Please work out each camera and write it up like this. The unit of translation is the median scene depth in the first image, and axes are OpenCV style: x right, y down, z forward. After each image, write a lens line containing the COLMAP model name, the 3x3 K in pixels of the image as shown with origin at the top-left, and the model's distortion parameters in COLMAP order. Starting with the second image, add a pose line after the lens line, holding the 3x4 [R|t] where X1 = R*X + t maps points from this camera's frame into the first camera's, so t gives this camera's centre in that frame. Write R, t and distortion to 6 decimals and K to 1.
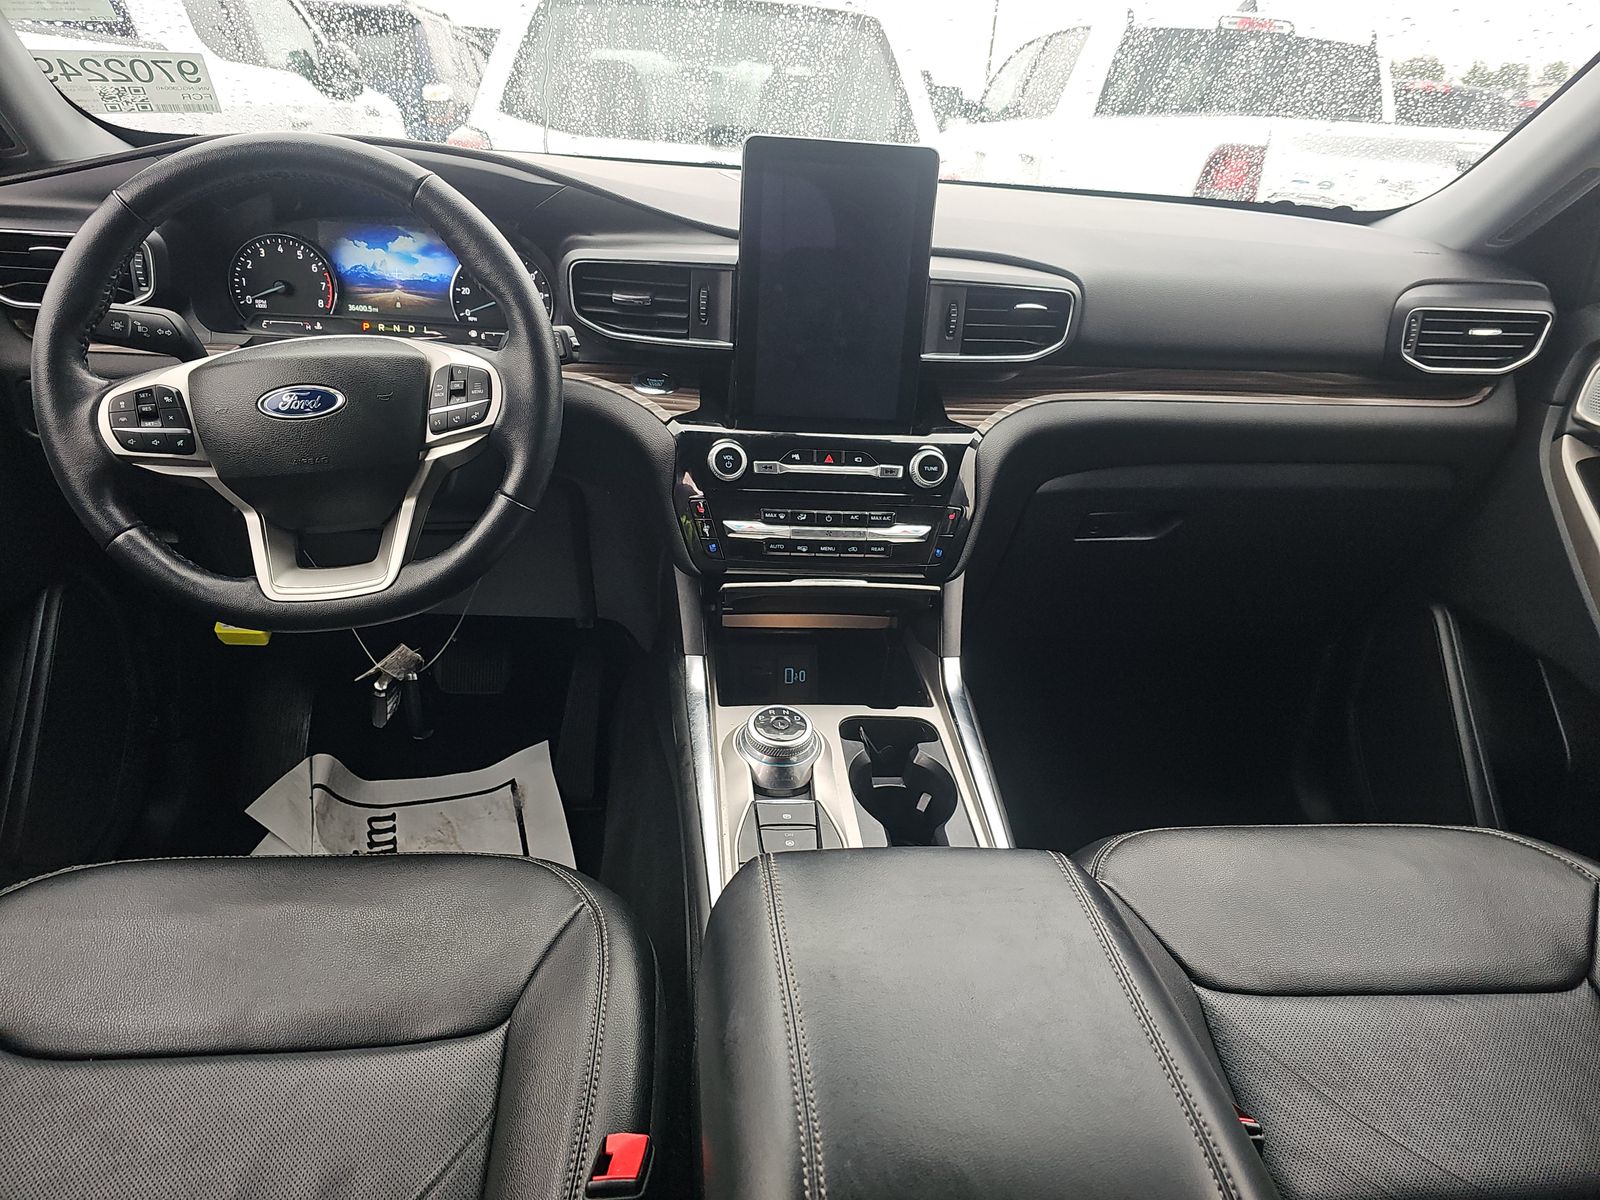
lens RADIAL K [[964.8, 0, 800.0], [0, 964.8, 600.0], [0, 0, 1]] dist [0.022667, -0.023733]
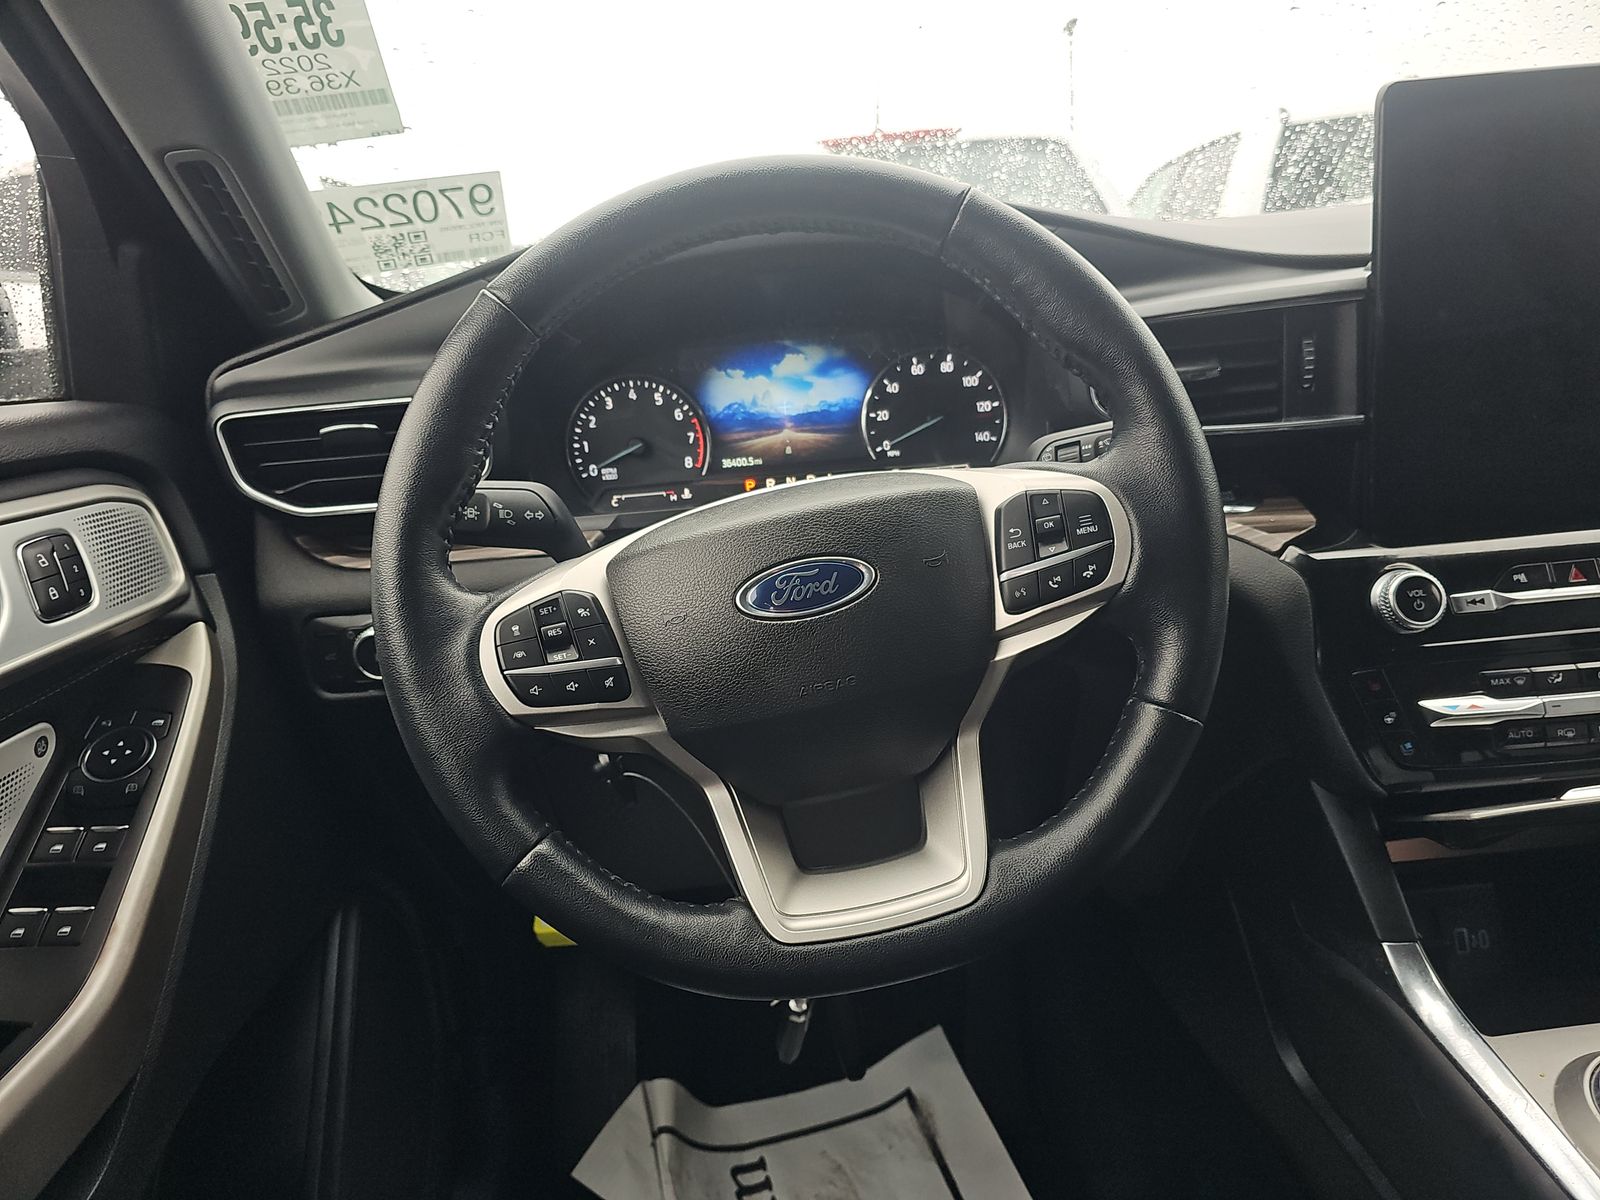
lens RADIAL K [[1042.7, 0, 864.7], [0, 1042.7, 628.9], [0, 0, 1]] dist [0.060793, -0.104253]
pose [[0.984795, -0.126651, -0.118906, -0.326436], [0.108813, 0.983266, -0.146106, -0.067740], [0.135421, 0.130946, 0.982097, 0.317240]]
